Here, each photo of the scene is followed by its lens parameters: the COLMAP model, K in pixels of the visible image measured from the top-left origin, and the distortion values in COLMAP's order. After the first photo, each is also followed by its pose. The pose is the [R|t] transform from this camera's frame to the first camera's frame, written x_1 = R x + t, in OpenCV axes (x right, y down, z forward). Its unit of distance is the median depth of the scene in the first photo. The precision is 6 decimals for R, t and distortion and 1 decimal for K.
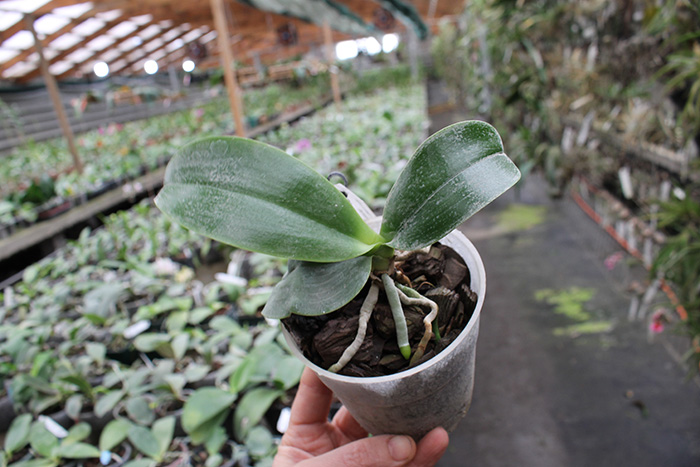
lens RADIAL K [[577.3, 0, 346.9], [0, 577.3, 230.1], [0, 0, 1]] dist [-0.133730, 0.072628]
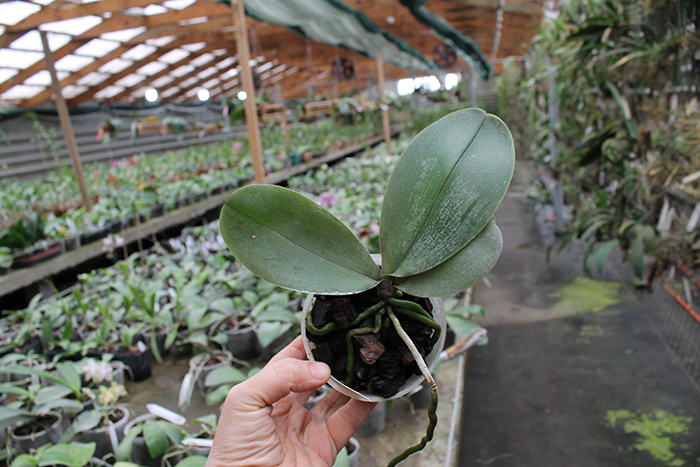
lens RADIAL K [[577.3, 0, 348.5], [0, 577.3, 232.6], [0, 0, 1]] dist [-0.133730, 0.072628]
pose [[0.993970, 0.061173, -0.090998, 0.015098], [-0.066033, 0.996493, -0.051391, -0.026760], [0.087535, 0.057090, 0.994524, 0.081952]]
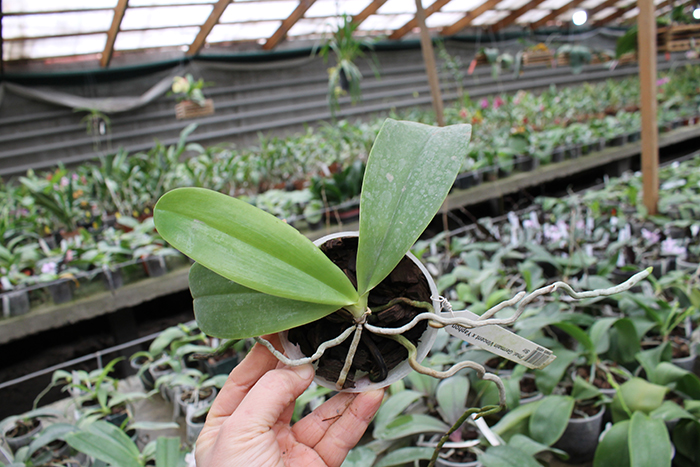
lens RADIAL K [[577.3, 0, 342.4], [0, 577.3, 235.0], [0, 0, 1]] dist [-0.133730, 0.072628]
pose [[0.666648, 0.237359, -0.706570, 0.012084], [-0.169647, 0.971380, 0.166255, -0.059576], [0.725810, 0.009034, 0.687836, 0.203418]]
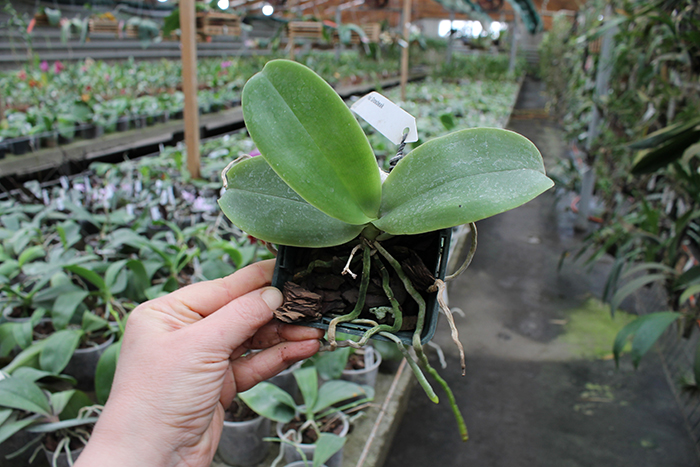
lens RADIAL K [[577.3, 0, 348.7], [0, 577.3, 235.4], [0, 0, 1]] dist [-0.133730, 0.072628]
pose [[0.969262, 0.224144, -0.101445, 0.040145], [-0.217966, 0.973549, 0.068502, -0.059215], [0.114116, -0.044285, 0.992480, 0.197292]]
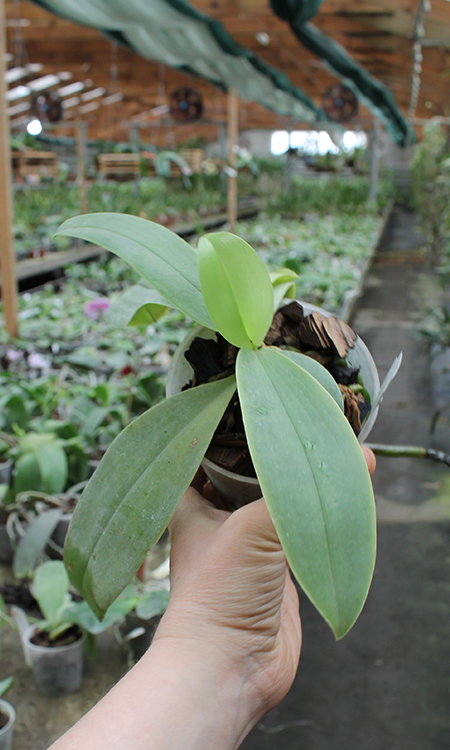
lens RADIAL K [[835.6, 0, 198.8], [0, 835.6, 443.1], [0, 0, 1]] dist [-0.108310, 0.000000]
pose [[0.983063, 0.176647, -0.048823, 0.035803], [-0.173867, 0.983158, 0.056308, -0.037431], [0.057947, -0.046866, 0.997219, 0.097745]]
